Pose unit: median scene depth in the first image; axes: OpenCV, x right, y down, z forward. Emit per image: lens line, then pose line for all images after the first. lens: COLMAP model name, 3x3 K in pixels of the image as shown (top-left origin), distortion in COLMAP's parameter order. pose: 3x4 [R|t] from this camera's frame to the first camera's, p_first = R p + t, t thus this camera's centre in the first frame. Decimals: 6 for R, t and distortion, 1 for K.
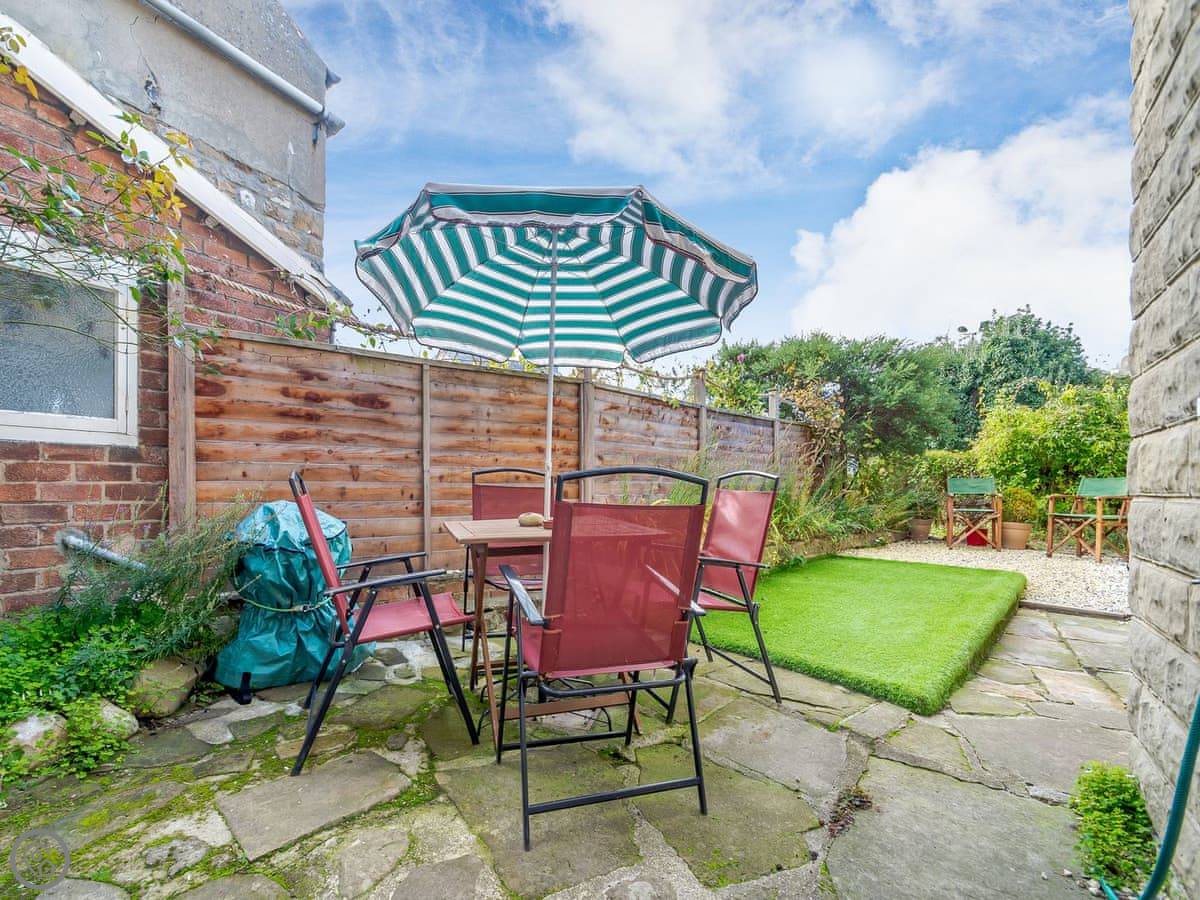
lens RADIAL K [[533.3, 0, 567.5], [0, 533.3, 486.0], [0, 0, 1]] dist [0.000347, -0.001234]
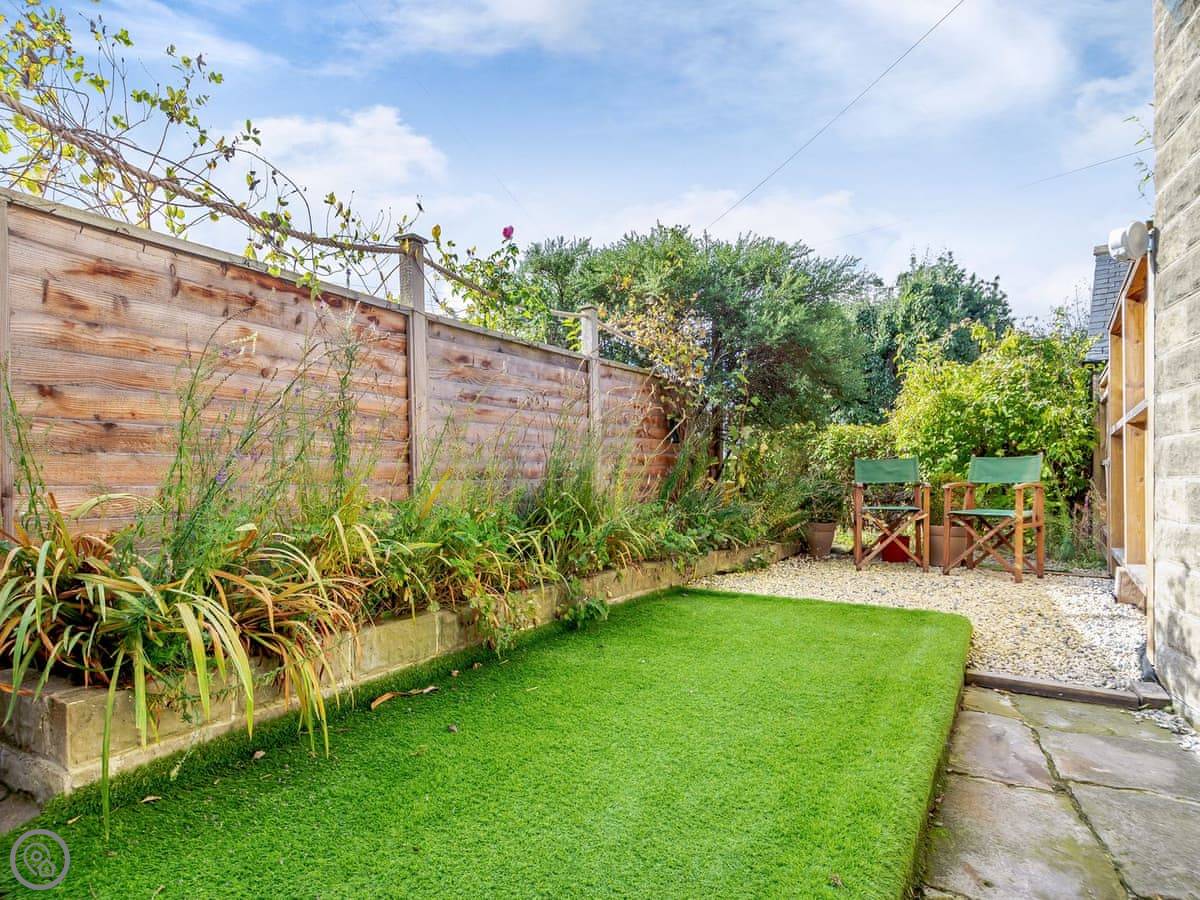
lens RADIAL K [[725.3, 0, 533.4], [0, 725.3, 491.5], [0, 0, 1]] dist [0.003012, 0.002385]
pose [[0.981248, -0.010518, 0.192461, 0.152753], [0.007807, 0.999859, 0.014838, 0.007866], [-0.192590, -0.013057, 0.981193, 0.201011]]
